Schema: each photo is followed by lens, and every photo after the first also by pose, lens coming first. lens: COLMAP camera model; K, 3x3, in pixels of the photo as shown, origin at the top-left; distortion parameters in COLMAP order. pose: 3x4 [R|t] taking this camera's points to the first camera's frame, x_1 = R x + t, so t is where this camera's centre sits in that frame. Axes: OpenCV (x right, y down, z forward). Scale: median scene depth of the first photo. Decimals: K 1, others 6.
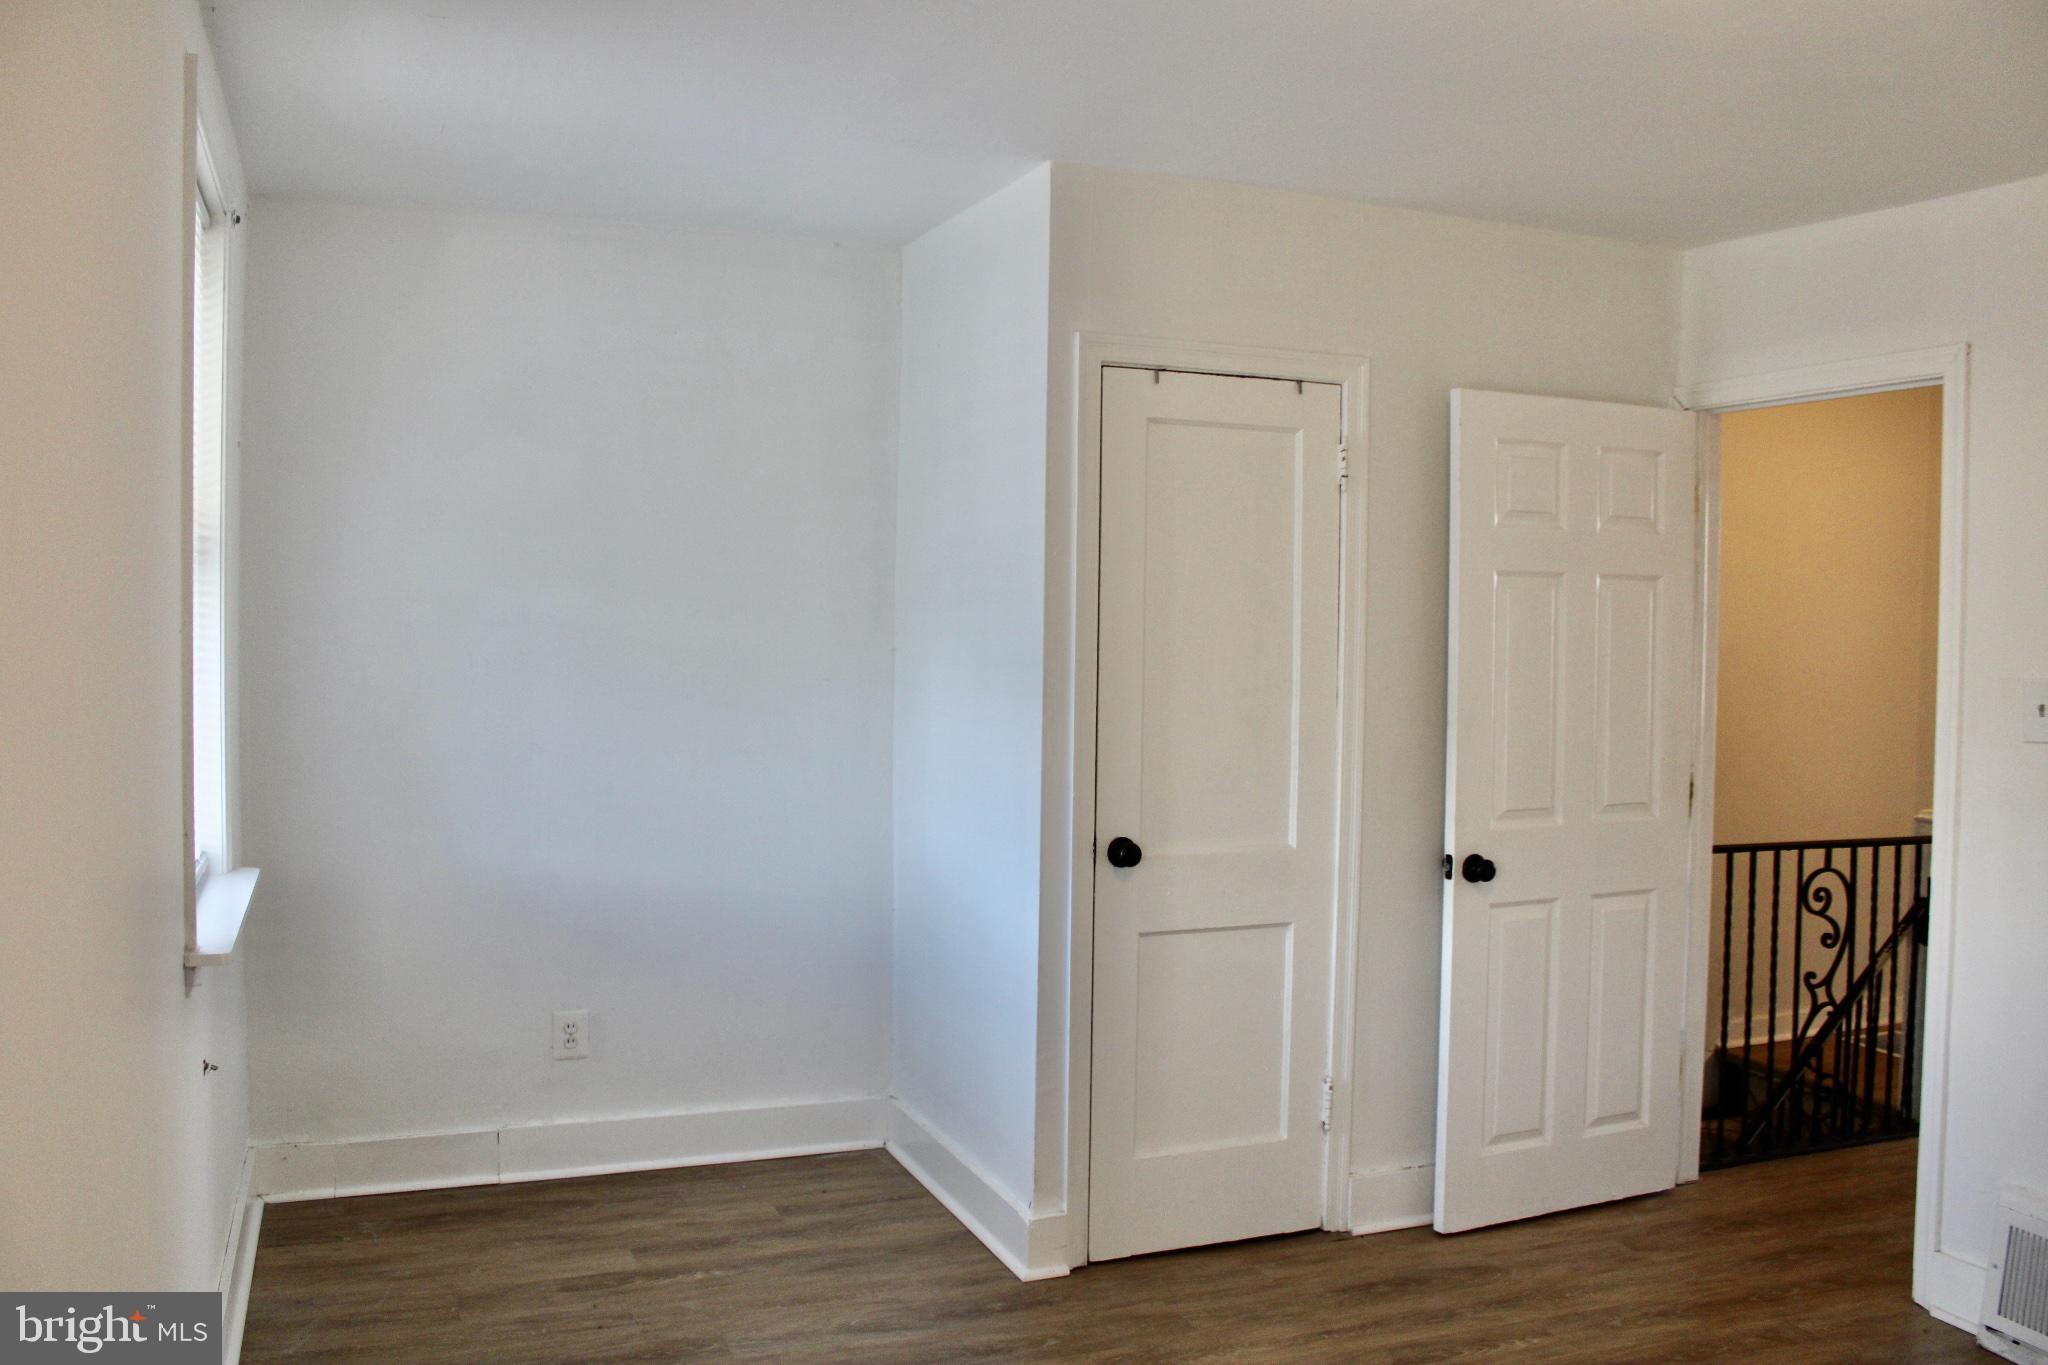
lens RADIAL K [[1714.6, 0, 1032.3], [0, 1714.6, 660.9], [0, 0, 1]] dist [-0.161602, 0.137080]
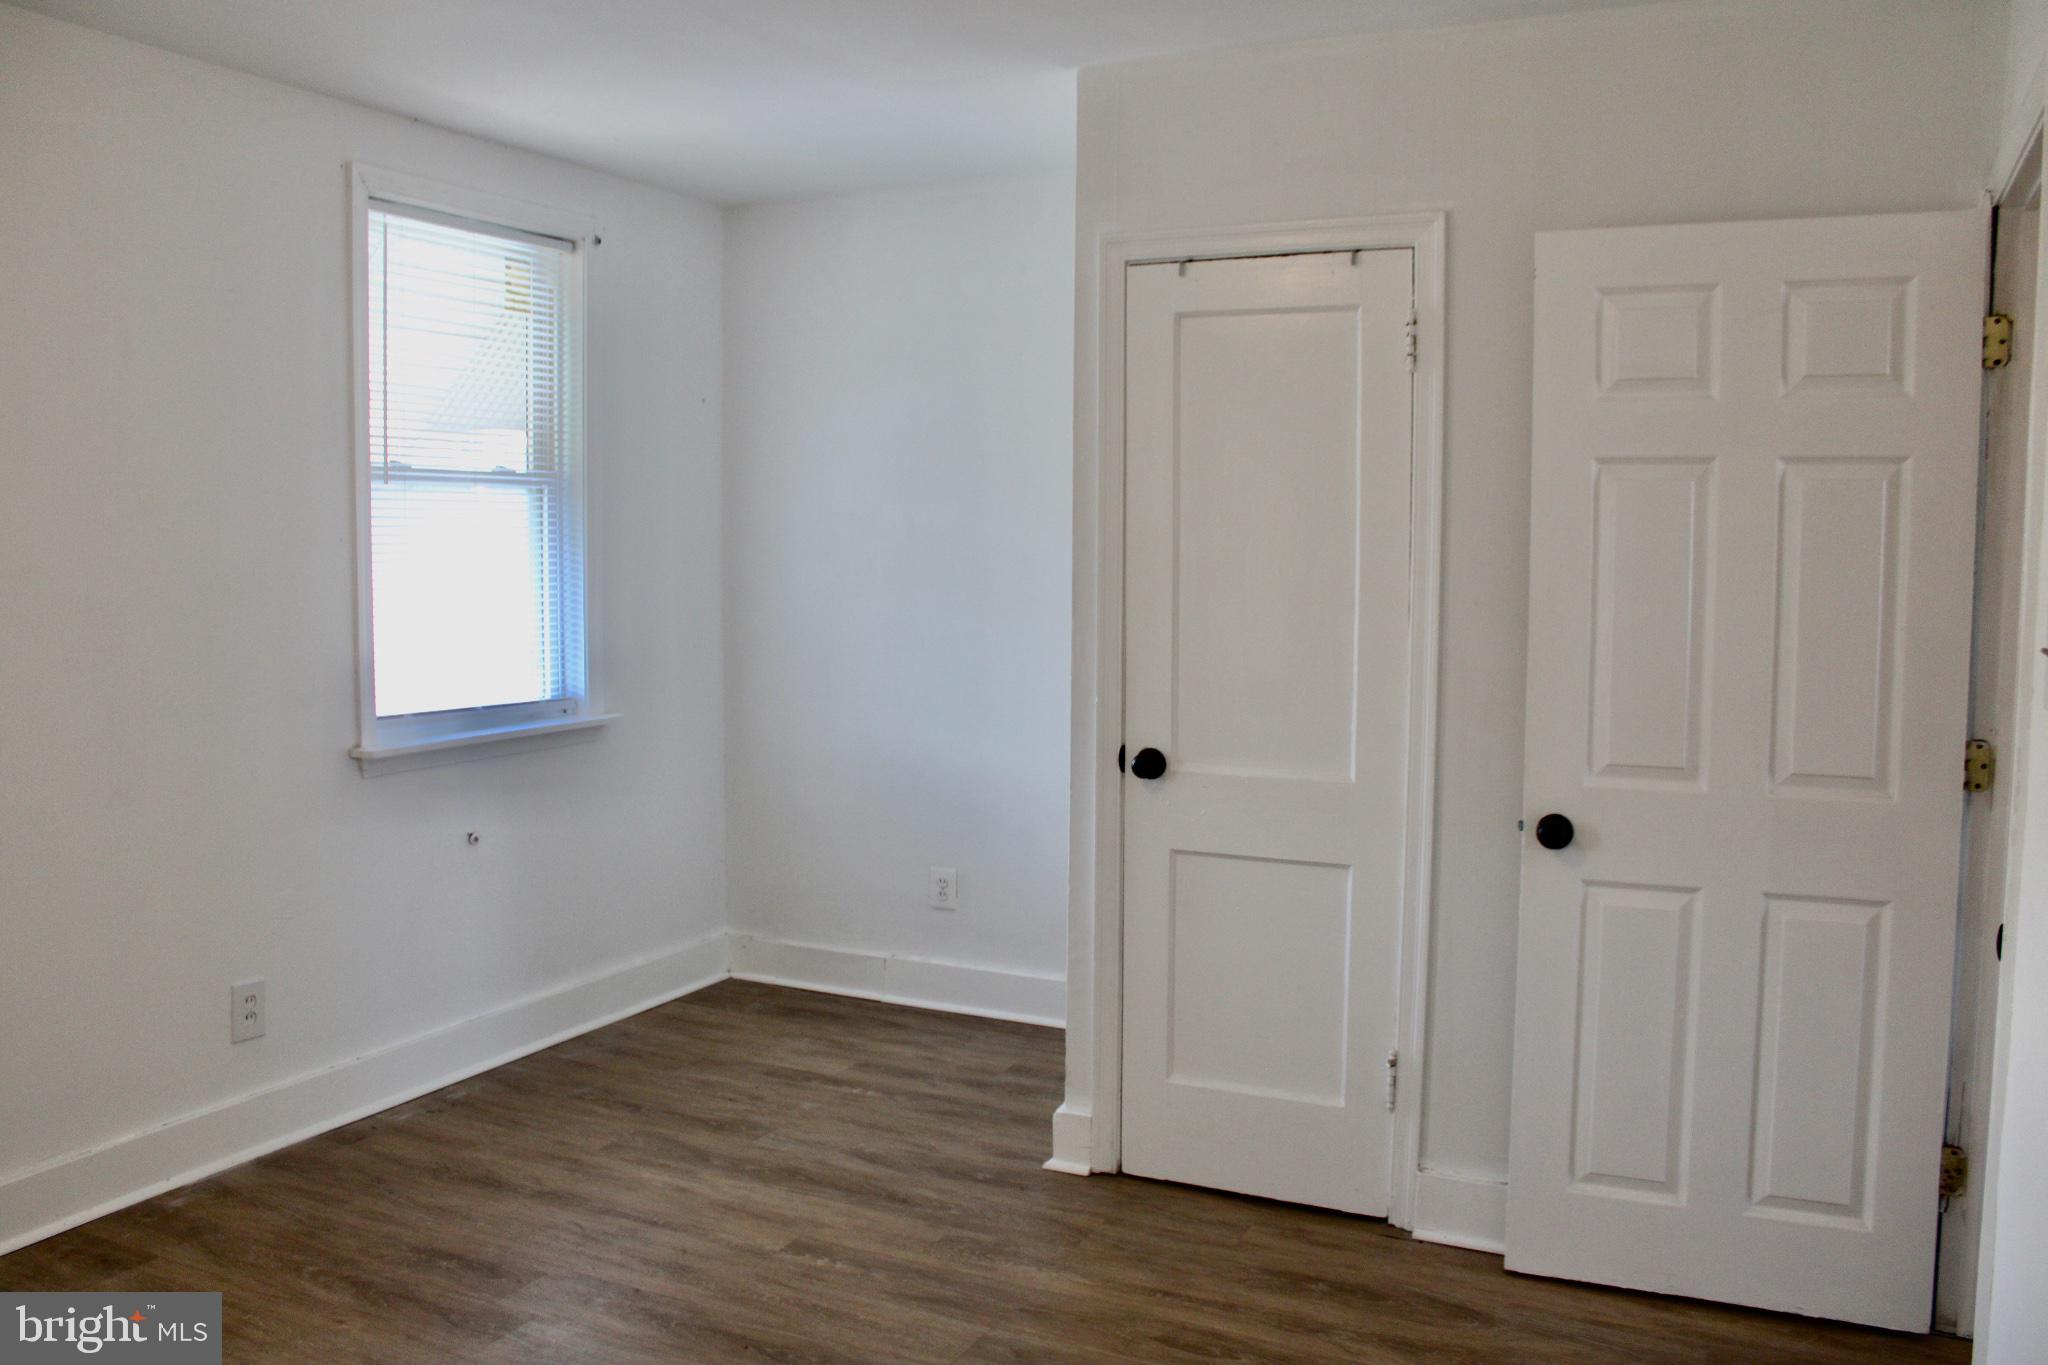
lens RADIAL K [[1714.6, 0, 1023.1], [0, 1714.6, 656.4], [0, 0, 1]] dist [-0.161602, 0.137080]
pose [[0.657398, 0.044452, -0.752231, 0.718820], [-0.014133, 0.998810, 0.046672, 0.006234], [0.753411, -0.020051, 0.657245, 0.298194]]
